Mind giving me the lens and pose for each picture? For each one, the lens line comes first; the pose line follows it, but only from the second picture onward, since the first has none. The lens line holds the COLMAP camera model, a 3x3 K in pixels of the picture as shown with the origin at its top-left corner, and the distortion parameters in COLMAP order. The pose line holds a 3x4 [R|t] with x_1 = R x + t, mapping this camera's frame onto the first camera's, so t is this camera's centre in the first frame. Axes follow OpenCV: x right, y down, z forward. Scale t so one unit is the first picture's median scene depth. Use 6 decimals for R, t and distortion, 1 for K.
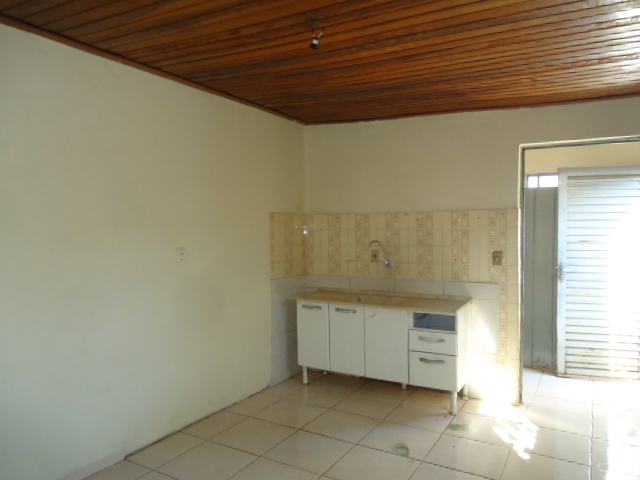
lens RADIAL K [[467.2, 0, 320.9], [0, 467.2, 238.3], [0, 0, 1]] dist [-0.006229, 0.001780]
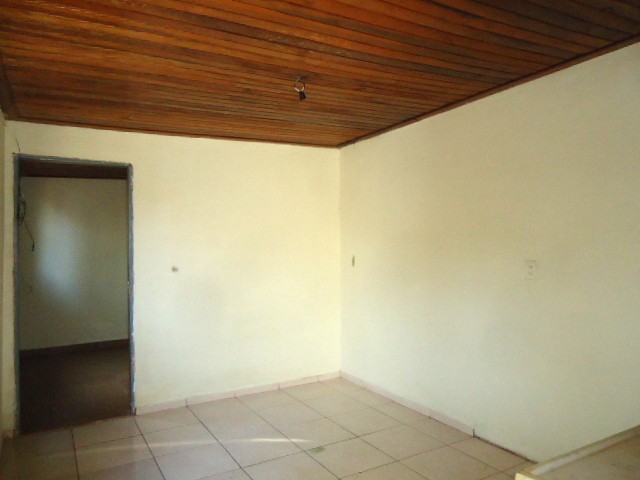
lens RADIAL K [[467.2, 0, 320.9], [0, 467.2, 238.3], [0, 0, 1]] dist [-0.006229, 0.001780]
pose [[-0.497994, -0.006483, -0.867156, 0.727076], [-0.011748, 0.999931, -0.000729, -0.018364], [0.867101, 0.009824, -0.498036, 1.147578]]
